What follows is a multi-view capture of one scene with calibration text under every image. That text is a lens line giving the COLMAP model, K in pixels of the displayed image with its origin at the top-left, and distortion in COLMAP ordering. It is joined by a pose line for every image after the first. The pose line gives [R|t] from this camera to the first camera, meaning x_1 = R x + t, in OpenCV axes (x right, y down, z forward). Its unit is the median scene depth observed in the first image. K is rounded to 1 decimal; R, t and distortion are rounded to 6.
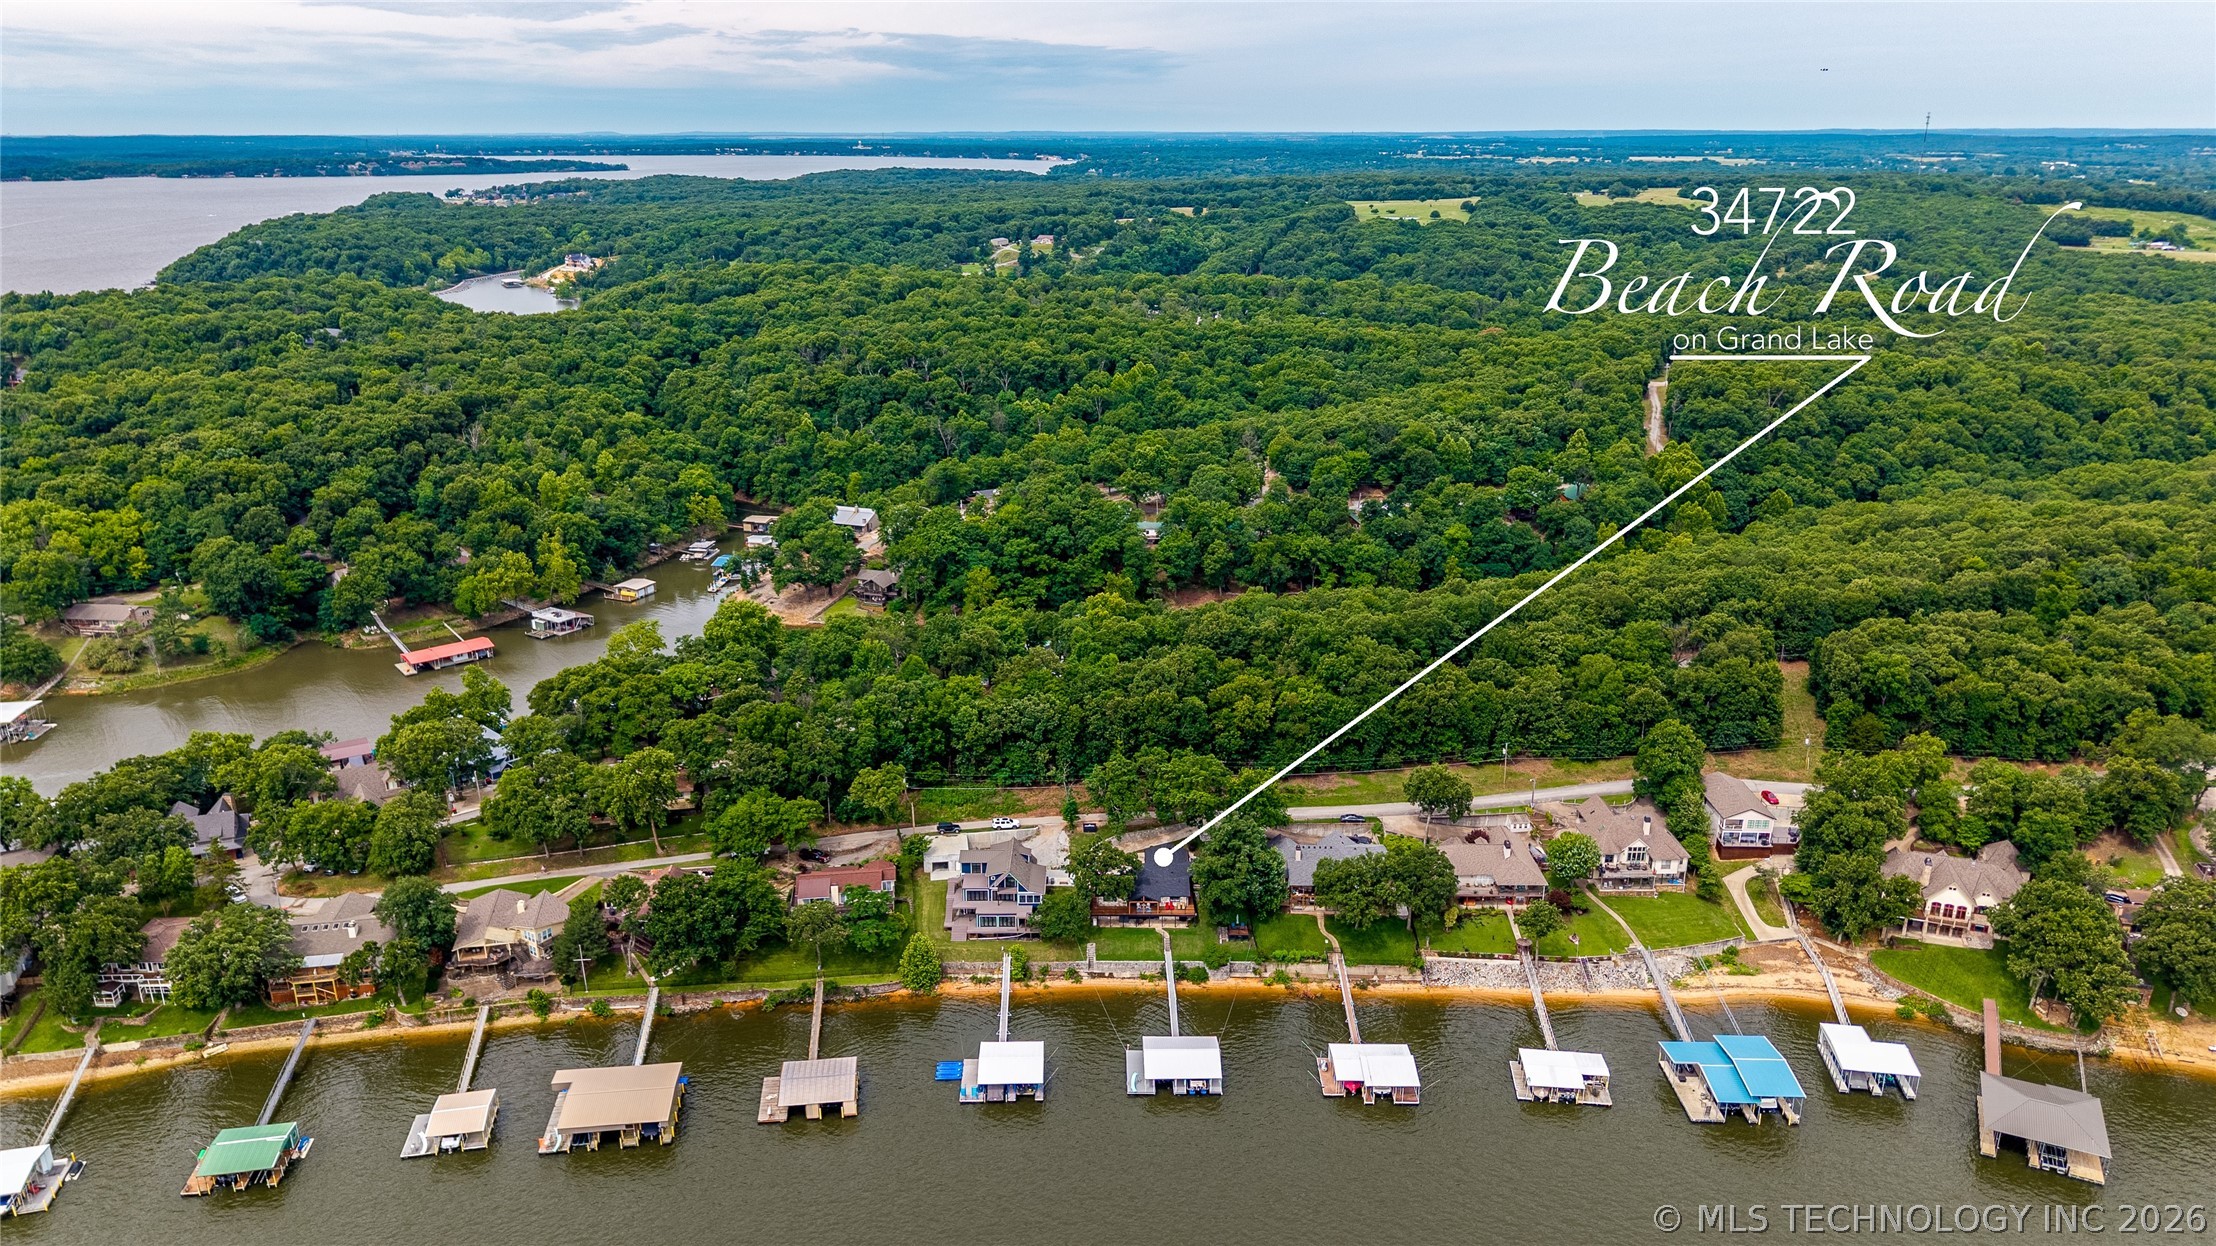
lens RADIAL K [[1489.5, 0, 1081.8], [0, 1489.5, 606.9], [0, 0, 1]] dist [0.060458, -0.088824]
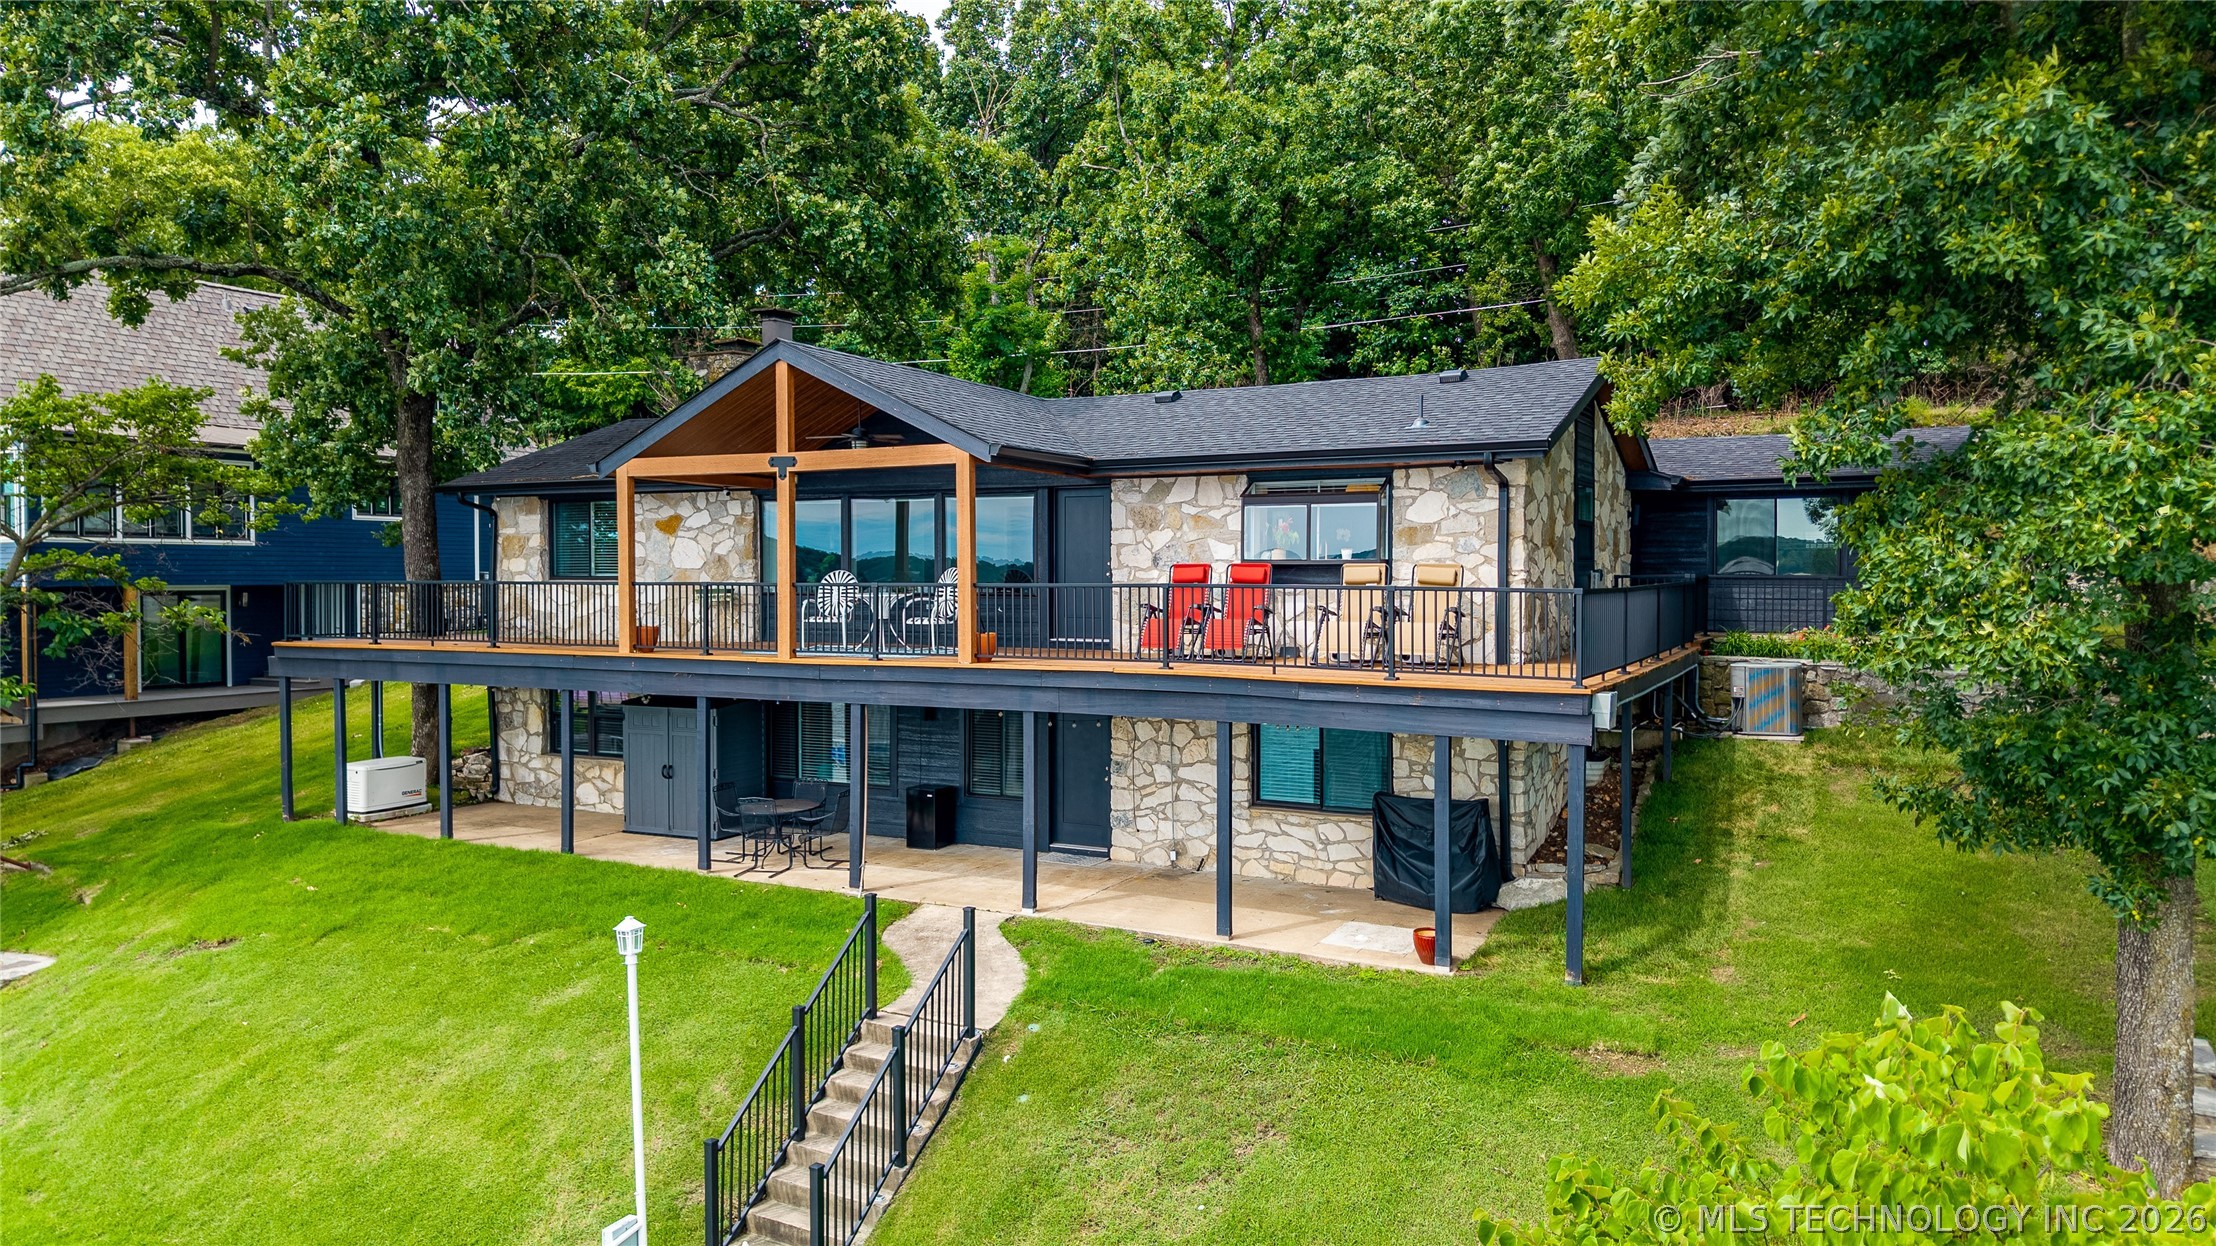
lens RADIAL K [[1469.0, 0, 1098.4], [0, 1469.0, 621.9], [0, 0, 1]] dist [0.076501, -0.116444]
pose [[0.889803, 0.020507, -0.455885, 0.081067], [-0.147120, 0.958543, -0.244032, 0.212807], [0.431980, 0.284210, 0.855931, 0.925741]]
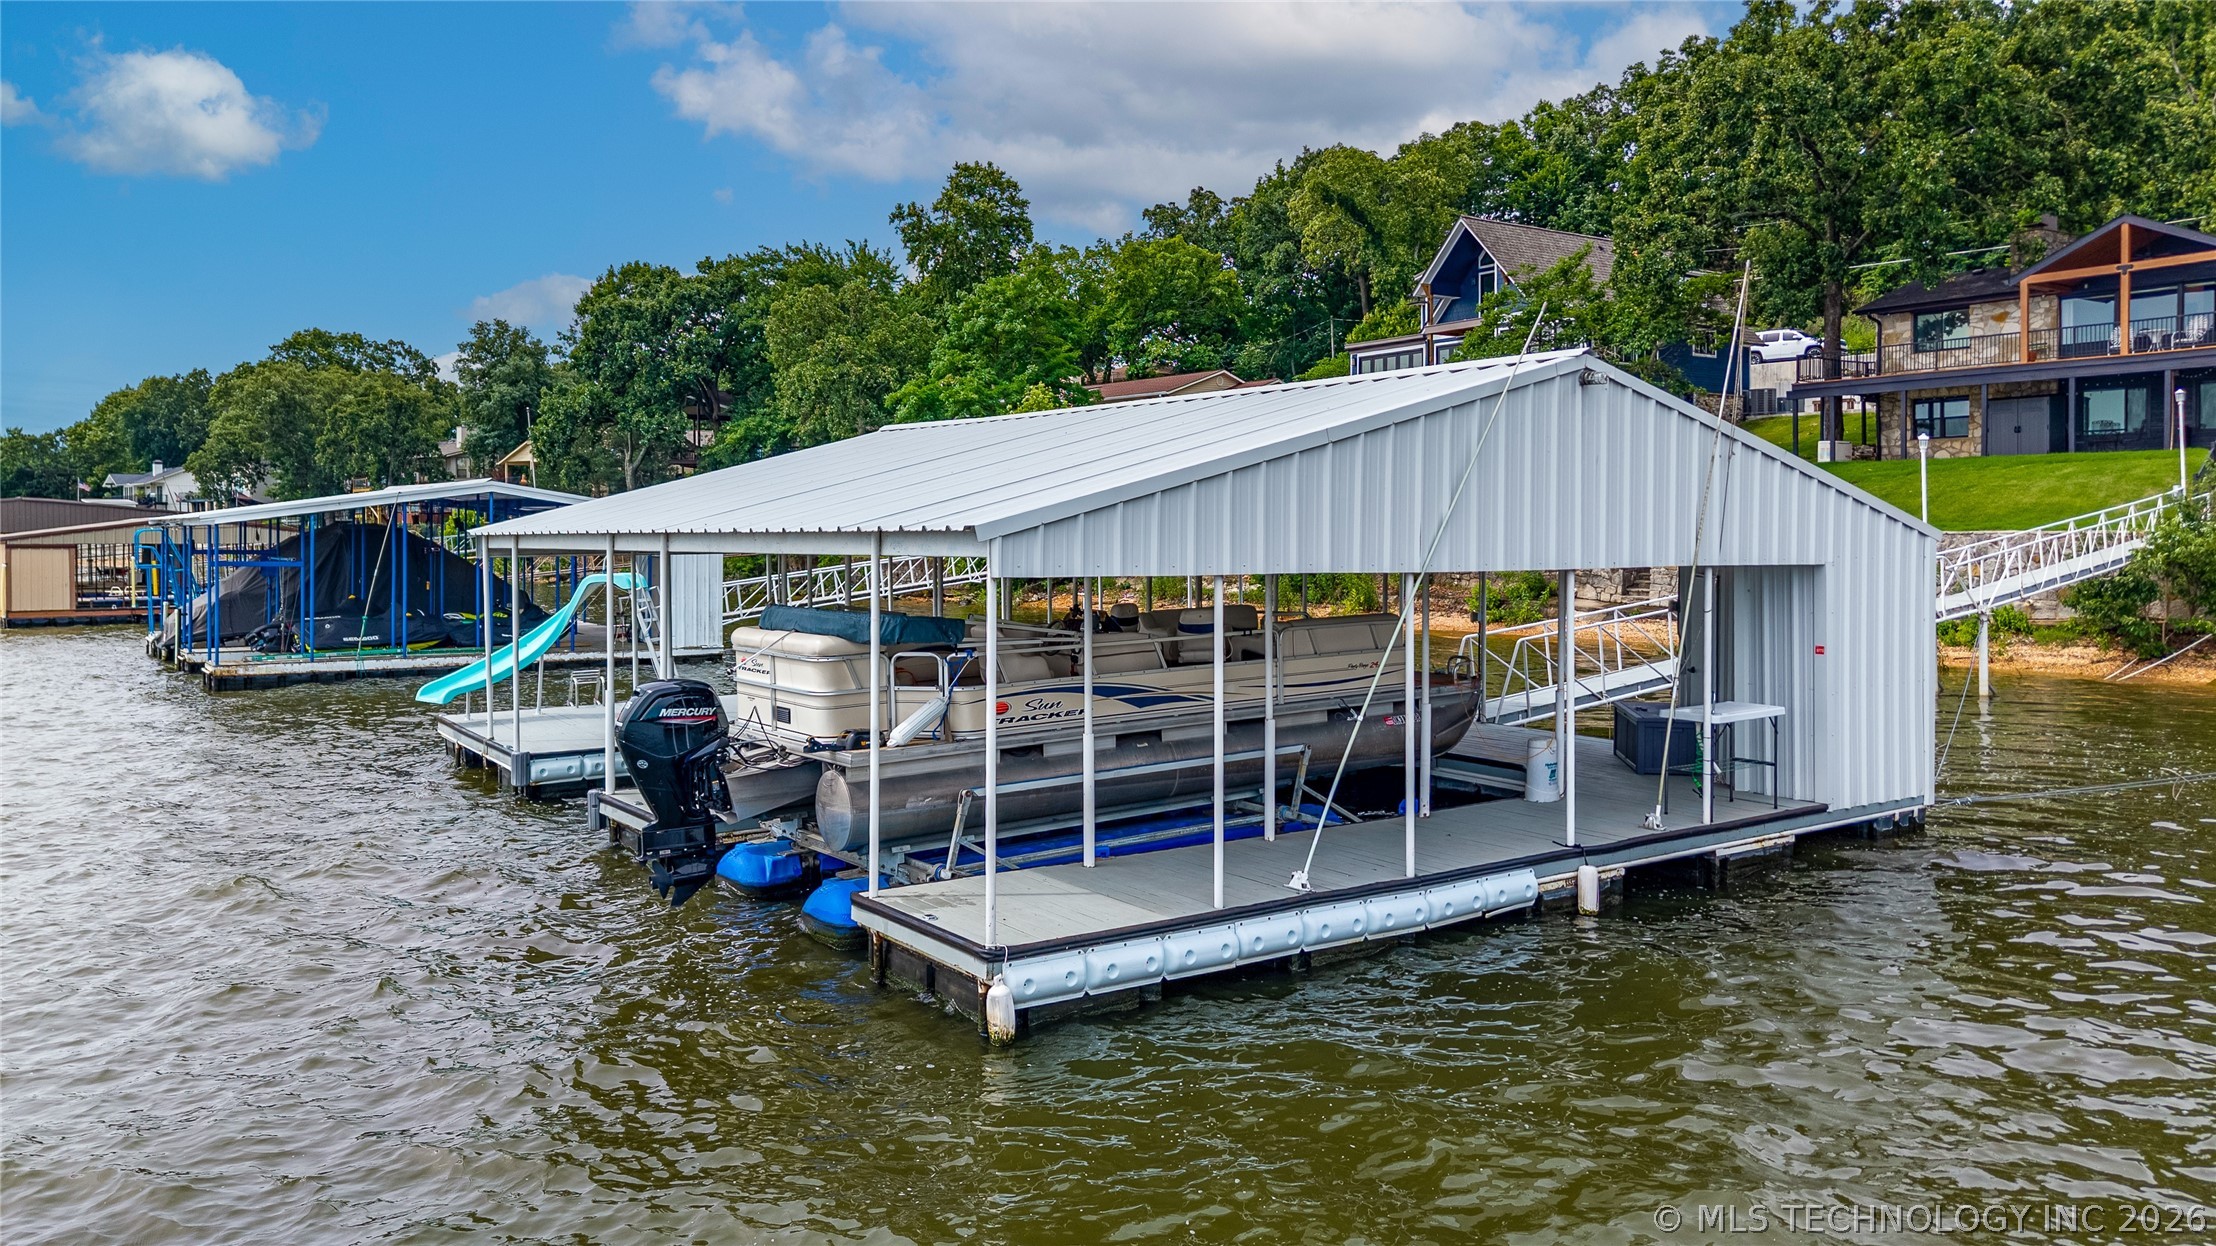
lens RADIAL K [[1545.2, 0, 1106.1], [0, 1545.2, 571.0], [0, 0, 1]] dist [0.007563, 0.004551]
pose [[0.581729, 0.020450, -0.813126, 0.106090], [-0.243171, 0.958336, -0.149868, 0.267916], [0.776183, 0.284911, 0.562464, 0.818284]]
